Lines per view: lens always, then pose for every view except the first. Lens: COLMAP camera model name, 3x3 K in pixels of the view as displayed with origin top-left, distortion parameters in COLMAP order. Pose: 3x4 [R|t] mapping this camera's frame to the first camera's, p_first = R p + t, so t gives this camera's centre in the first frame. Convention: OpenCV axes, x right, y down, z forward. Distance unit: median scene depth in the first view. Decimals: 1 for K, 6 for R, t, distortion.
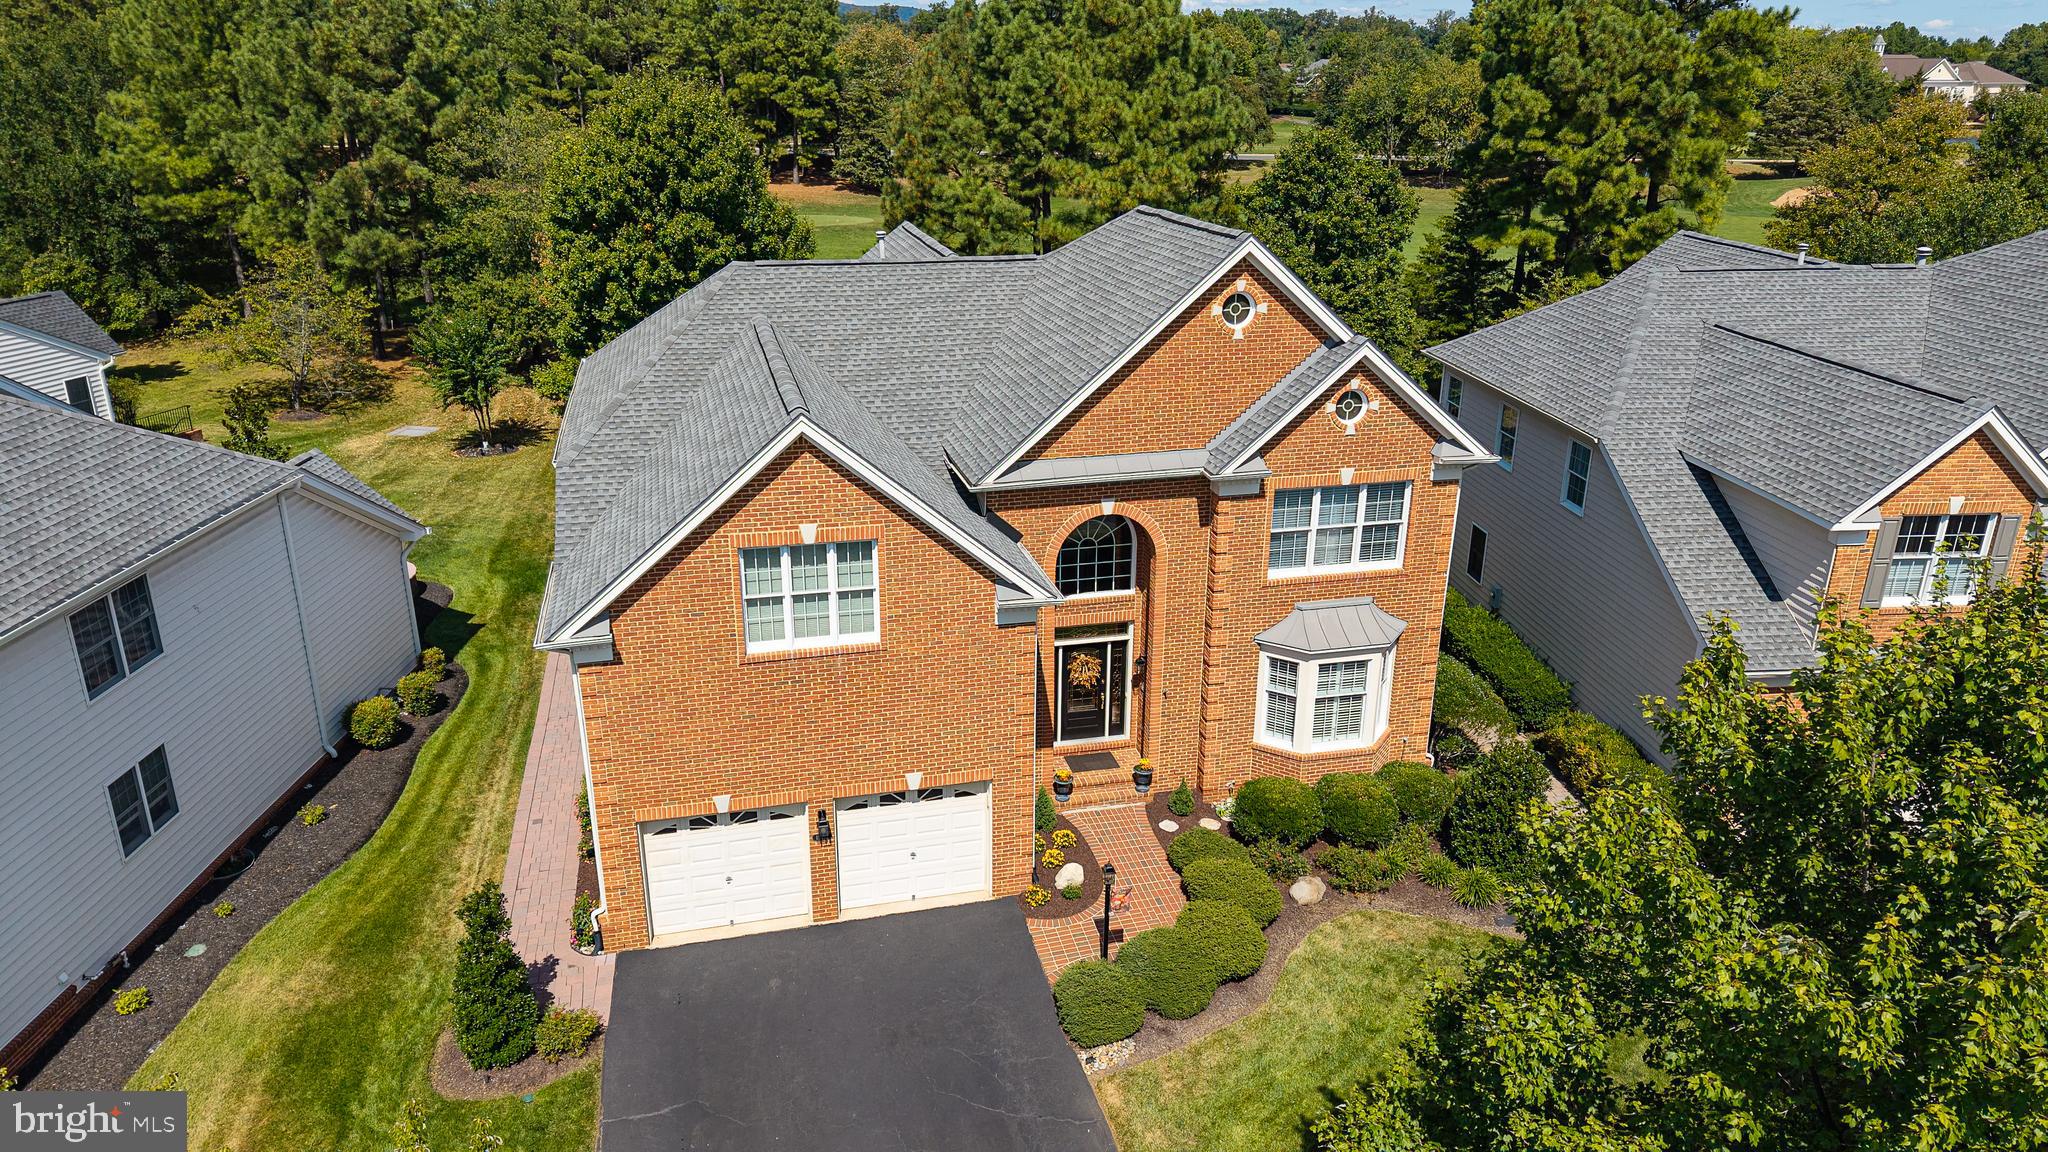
lens RADIAL K [[1381.1, 0, 1024.0], [0, 1381.1, 576.0], [0, 0, 1]] dist [0.032527, -0.065439]
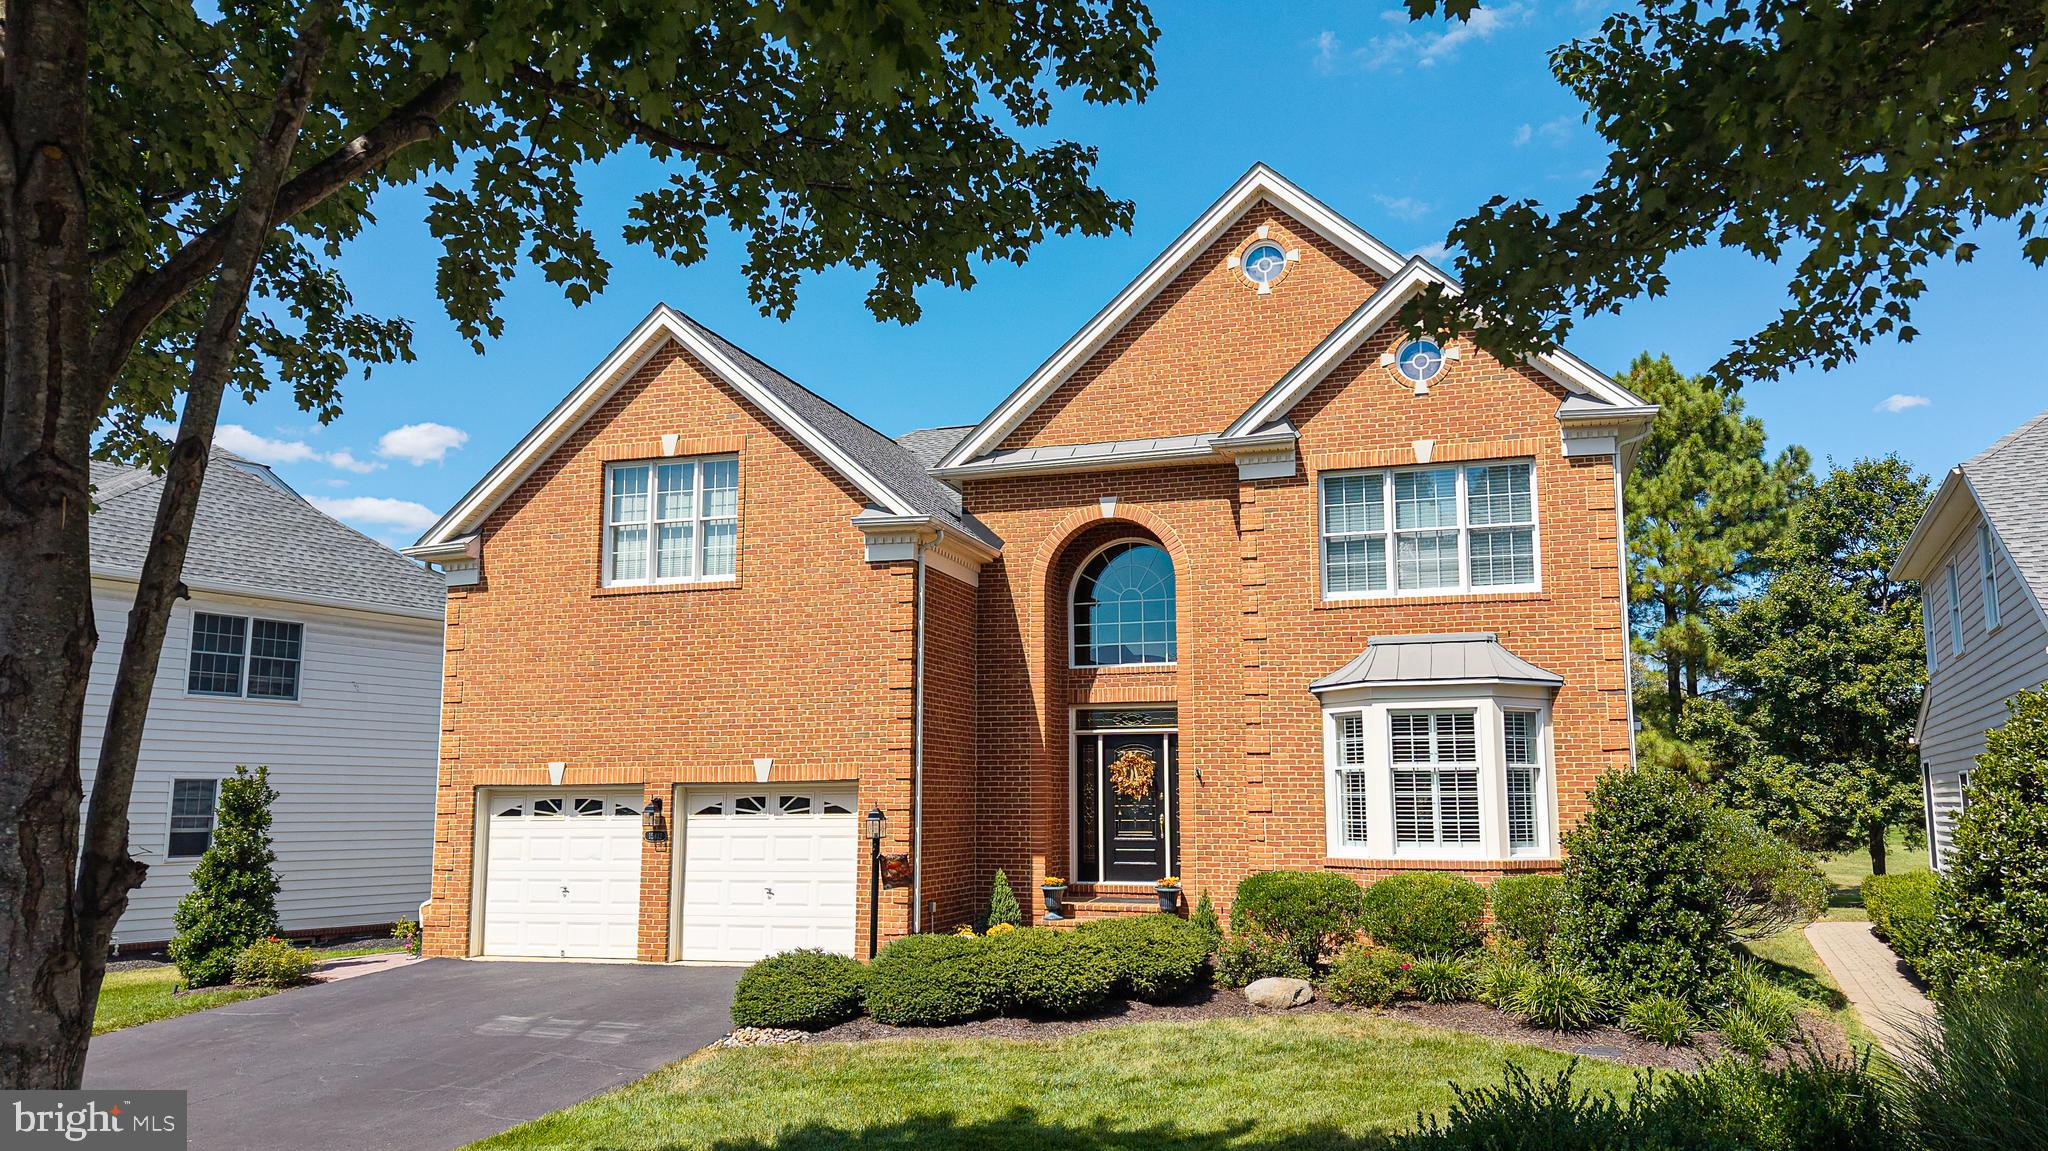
lens RADIAL K [[1456.8, 0, 1081.8], [0, 1456.8, 602.5], [0, 0, 1]] dist [0.043035, -0.088636]
pose [[0.865986, -0.080268, -0.493584, 0.434289], [-0.164833, 0.886052, -0.433291, 0.346078], [0.472121, 0.456583, 0.754078, 0.365634]]
